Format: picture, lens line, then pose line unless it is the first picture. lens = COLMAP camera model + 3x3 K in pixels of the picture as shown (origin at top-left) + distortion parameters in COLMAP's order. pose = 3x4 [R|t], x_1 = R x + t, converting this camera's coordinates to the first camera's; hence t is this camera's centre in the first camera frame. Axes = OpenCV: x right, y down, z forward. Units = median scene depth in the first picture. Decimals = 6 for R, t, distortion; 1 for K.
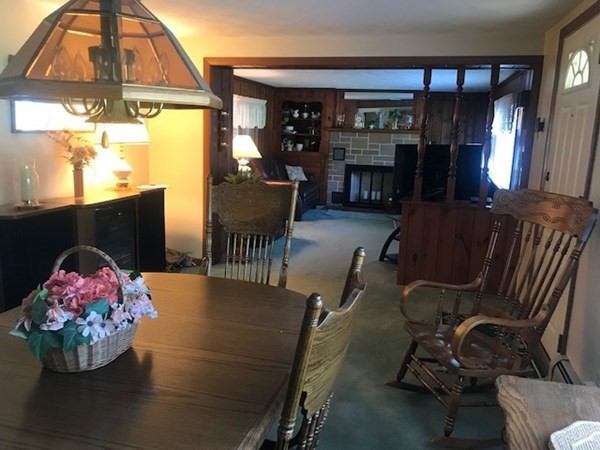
lens RADIAL K [[476.8, 0, 300.2], [0, 476.8, 217.4], [0, 0, 1]] dist [0.102338, -0.248357]
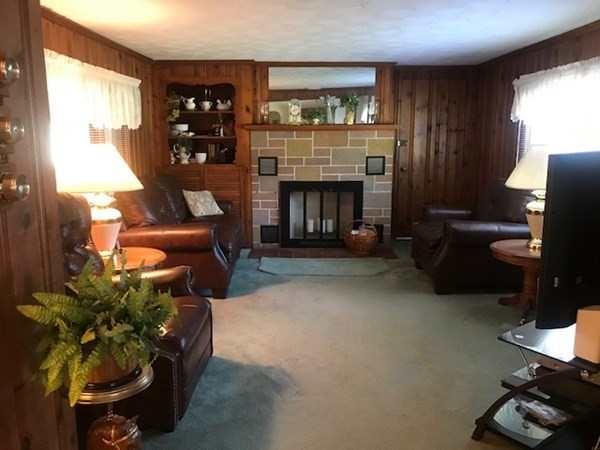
lens RADIAL K [[476.8, 0, 300.2], [0, 476.8, 217.4], [0, 0, 1]] dist [0.102338, -0.248357]
pose [[0.965507, -0.080659, 0.247569, -0.038601], [0.080341, 0.996702, 0.011400, -0.068616], [-0.247673, 0.008883, 0.968803, 0.378933]]
